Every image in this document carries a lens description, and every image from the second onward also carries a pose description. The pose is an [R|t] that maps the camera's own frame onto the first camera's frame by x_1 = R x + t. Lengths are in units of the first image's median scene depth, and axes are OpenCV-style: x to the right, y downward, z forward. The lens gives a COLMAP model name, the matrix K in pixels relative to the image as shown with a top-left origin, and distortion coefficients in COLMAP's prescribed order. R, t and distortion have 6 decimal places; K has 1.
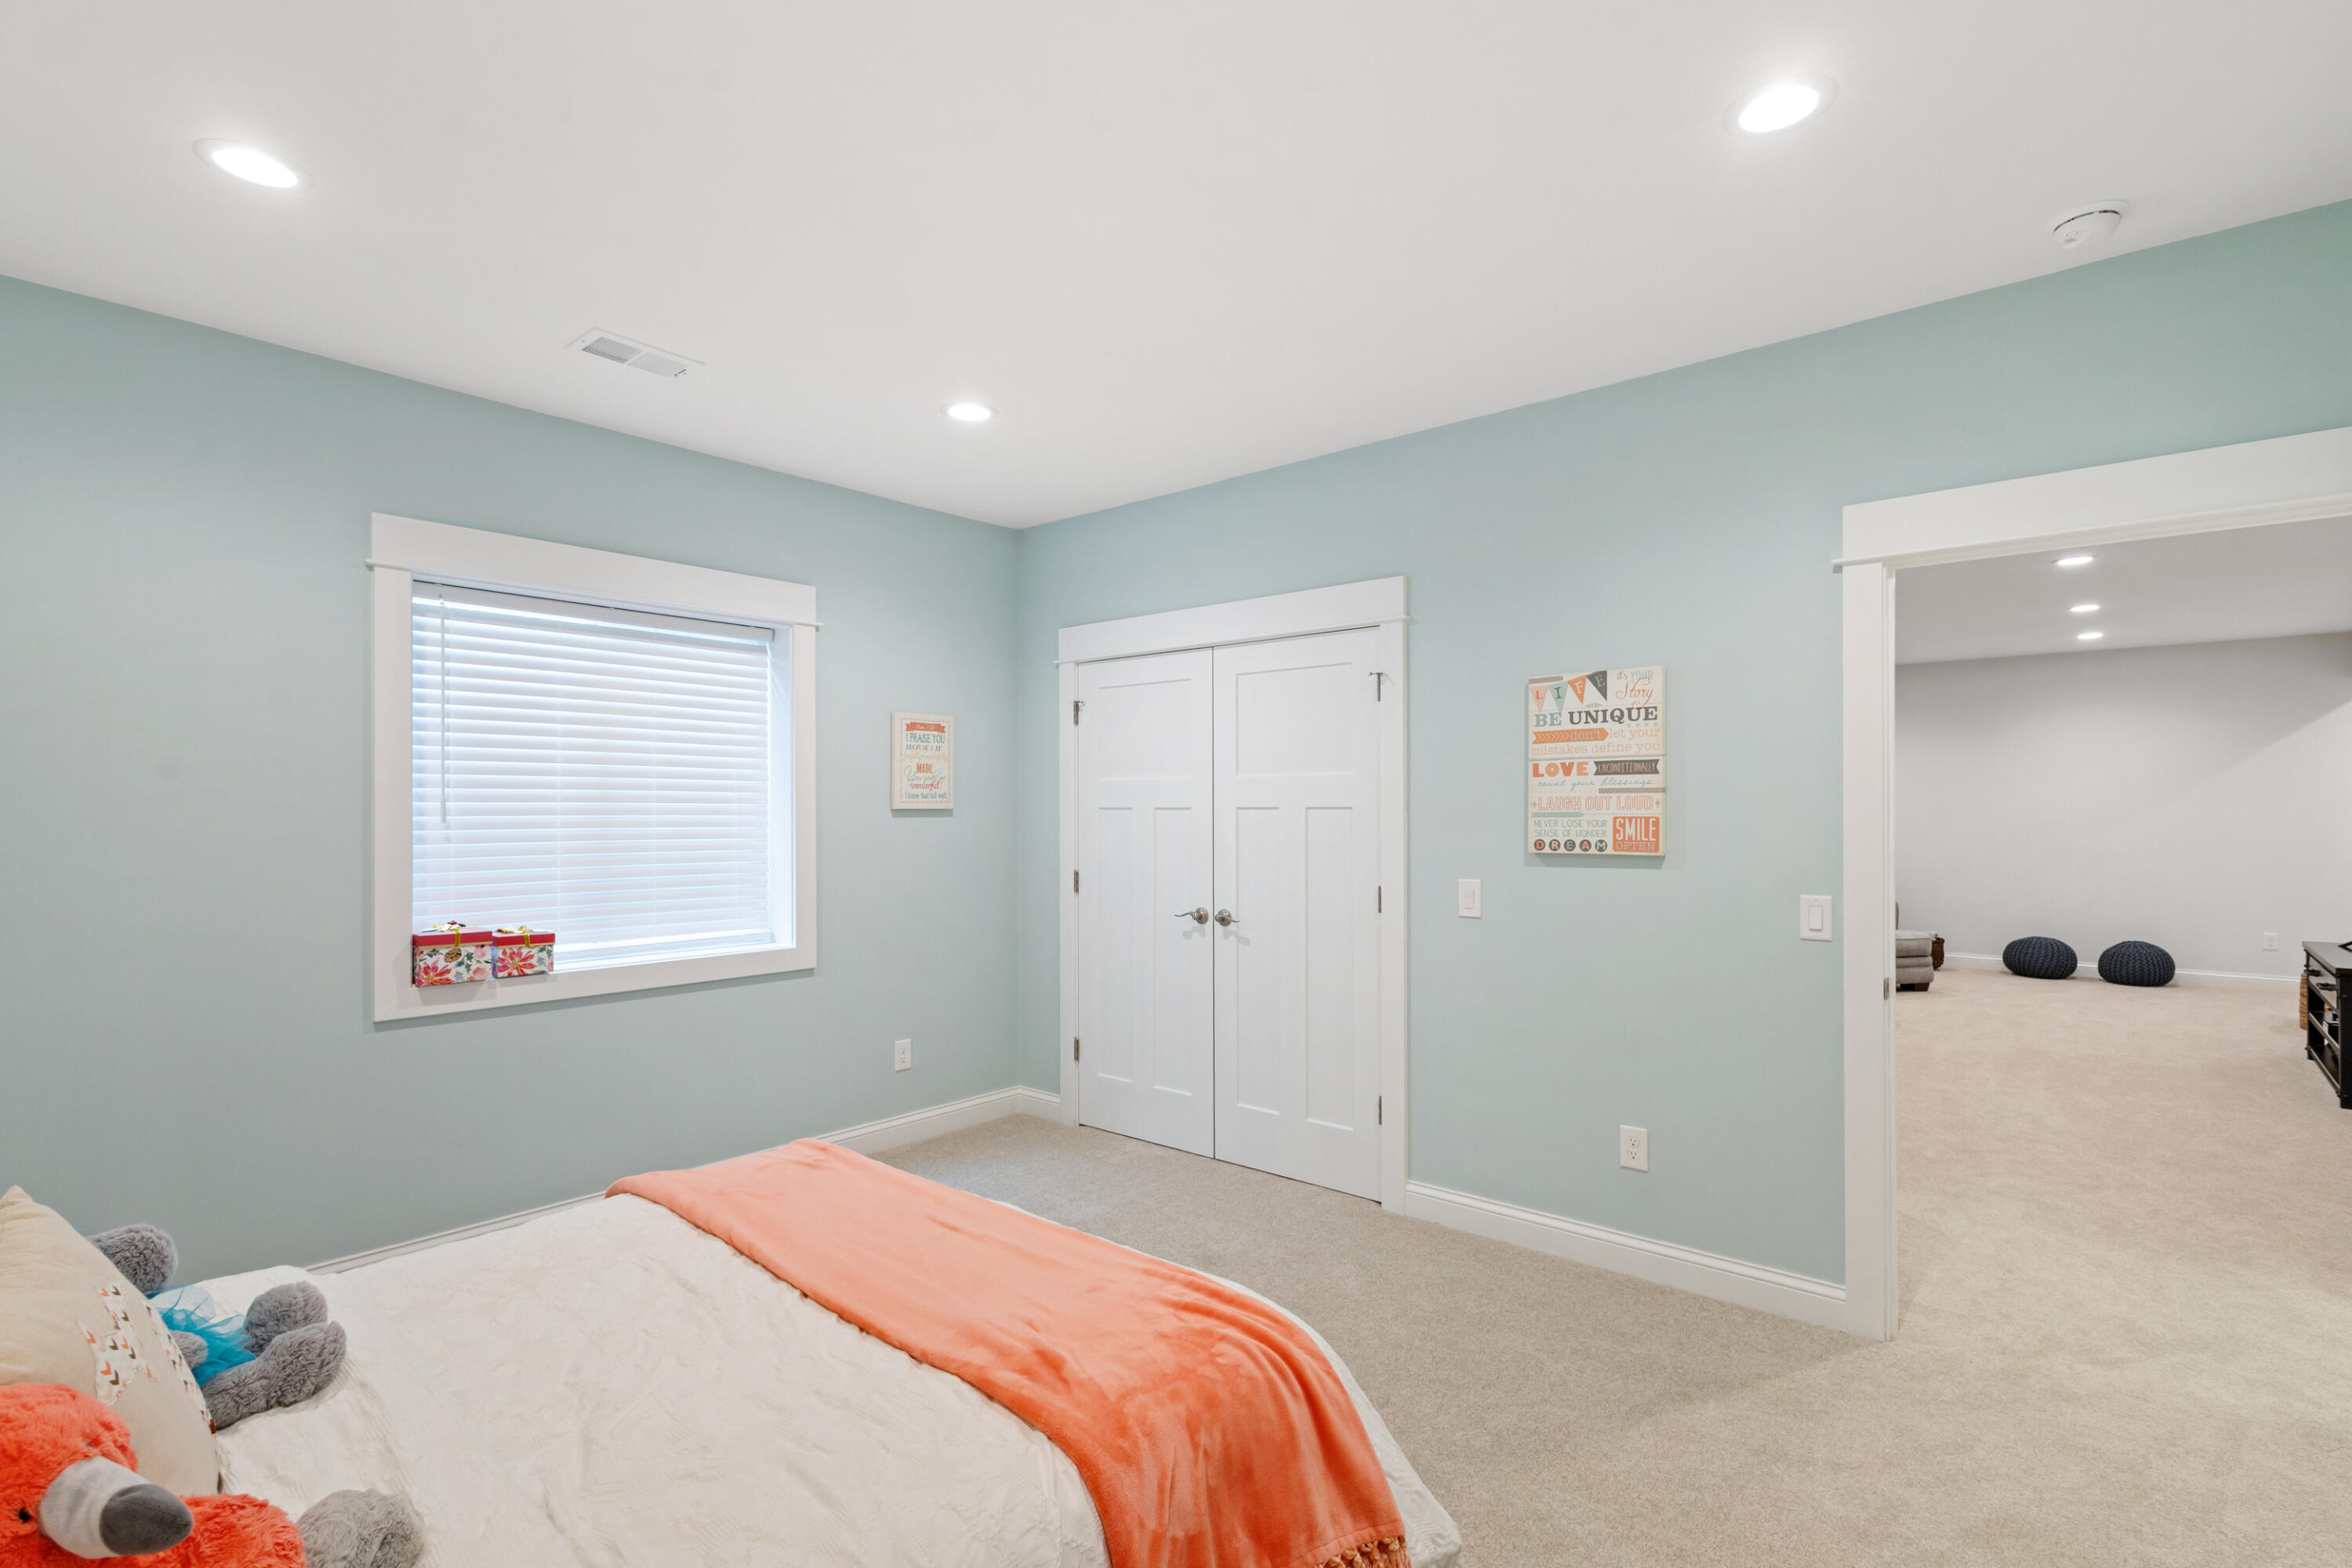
lens RADIAL K [[1096.4, 0, 1176.0], [0, 1096.4, 784.0], [0, 0, 1]] dist [0.000091, -0.000354]
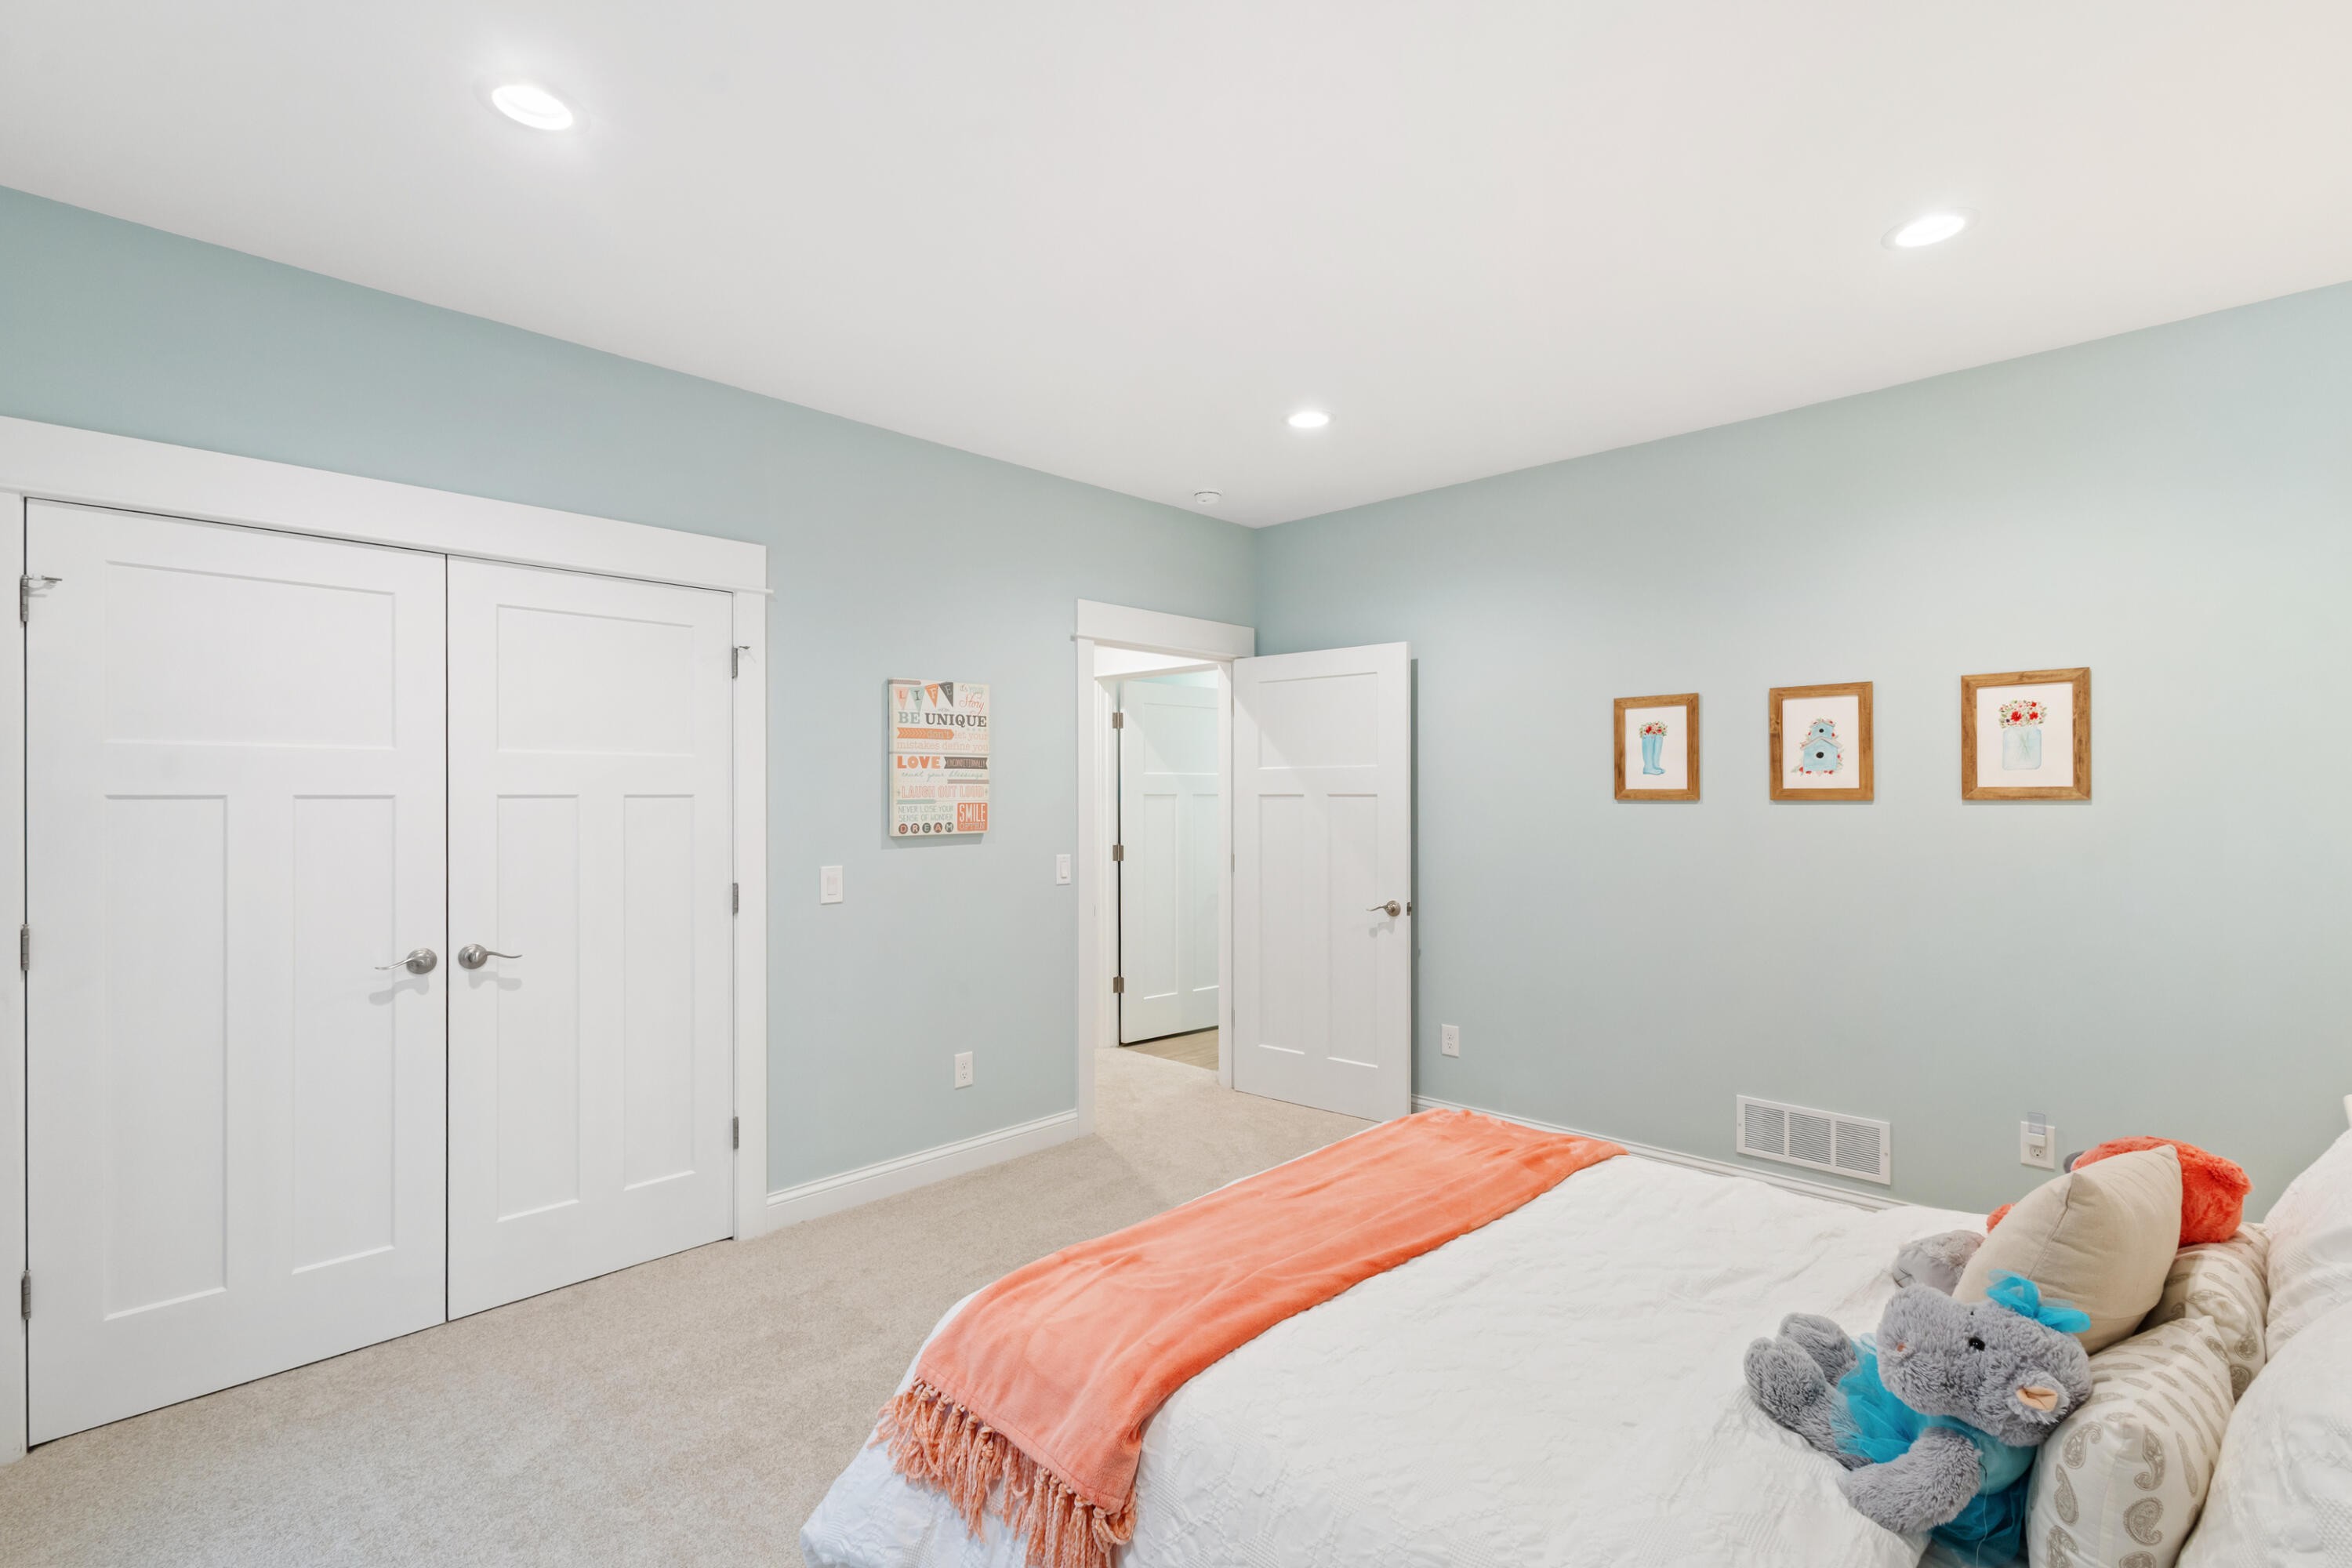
lens RADIAL K [[1096.4, 0, 1176.0], [0, 1096.4, 784.0], [0, 0, 1]] dist [0.000091, -0.000354]
pose [[0.057741, 0.013812, 0.998236, -0.789128], [-0.015819, 0.999791, -0.012918, 0.020261], [-0.998206, -0.015045, 0.057947, 0.672837]]
